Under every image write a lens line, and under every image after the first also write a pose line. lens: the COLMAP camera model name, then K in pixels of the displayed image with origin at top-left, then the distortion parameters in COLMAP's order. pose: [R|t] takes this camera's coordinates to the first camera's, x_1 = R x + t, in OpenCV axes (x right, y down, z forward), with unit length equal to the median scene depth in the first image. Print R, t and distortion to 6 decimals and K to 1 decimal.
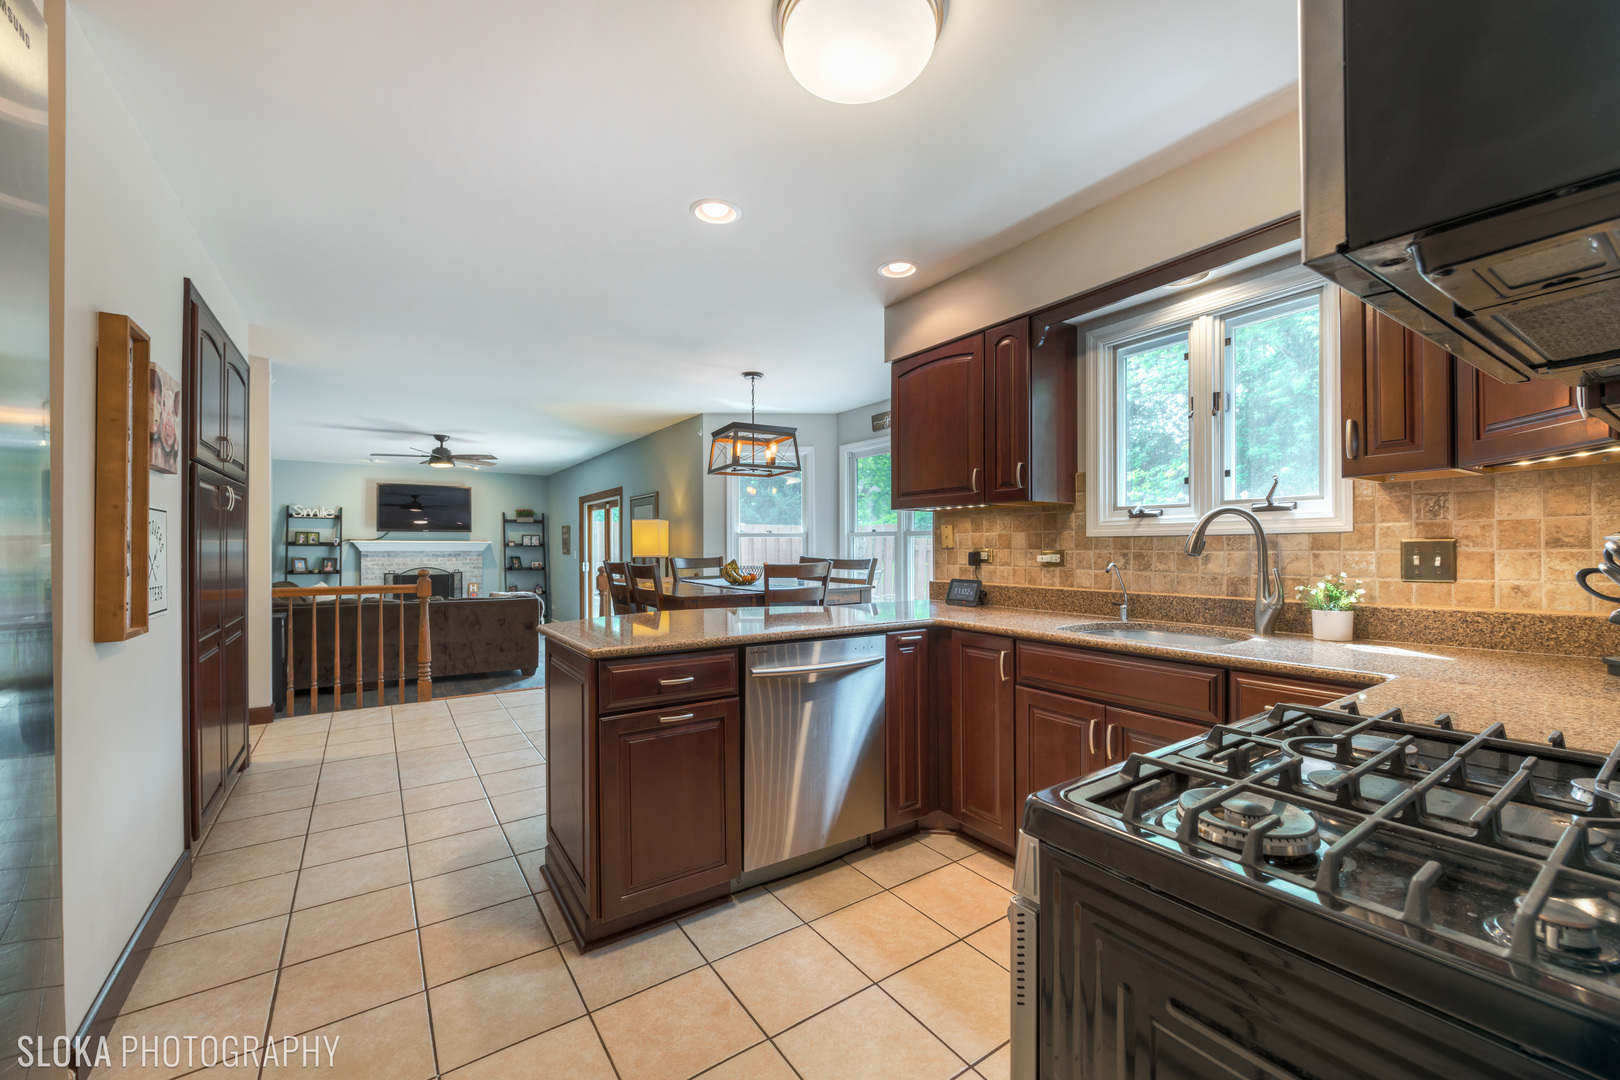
lens RADIAL K [[644.1, 0, 799.0], [0, 644.1, 553.8], [0, 0, 1]] dist [0.002584, -0.001755]
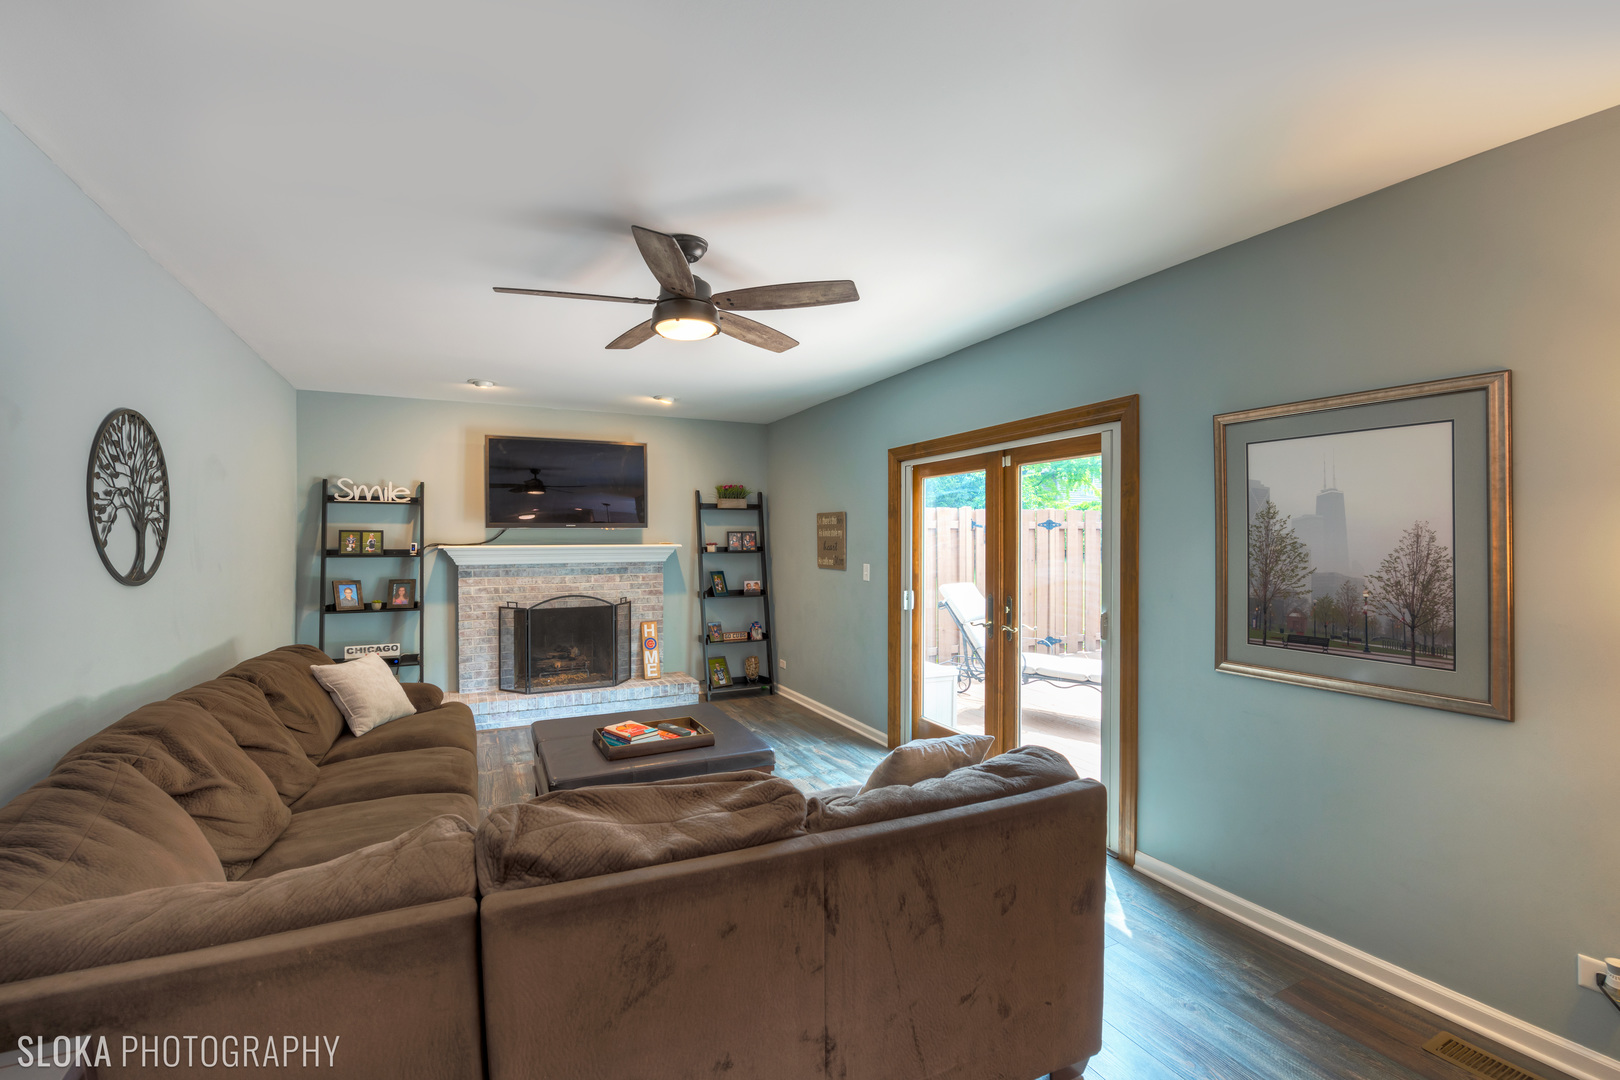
lens RADIAL K [[644.1, 0, 776.7], [0, 644.1, 544.8], [0, 0, 1]] dist [0.002584, -0.001755]
pose [[0.990668, -0.003870, -0.136245, -0.347646], [0.004405, 0.999984, 0.003625, -0.021645], [0.136229, -0.004191, 0.990668, 0.511418]]
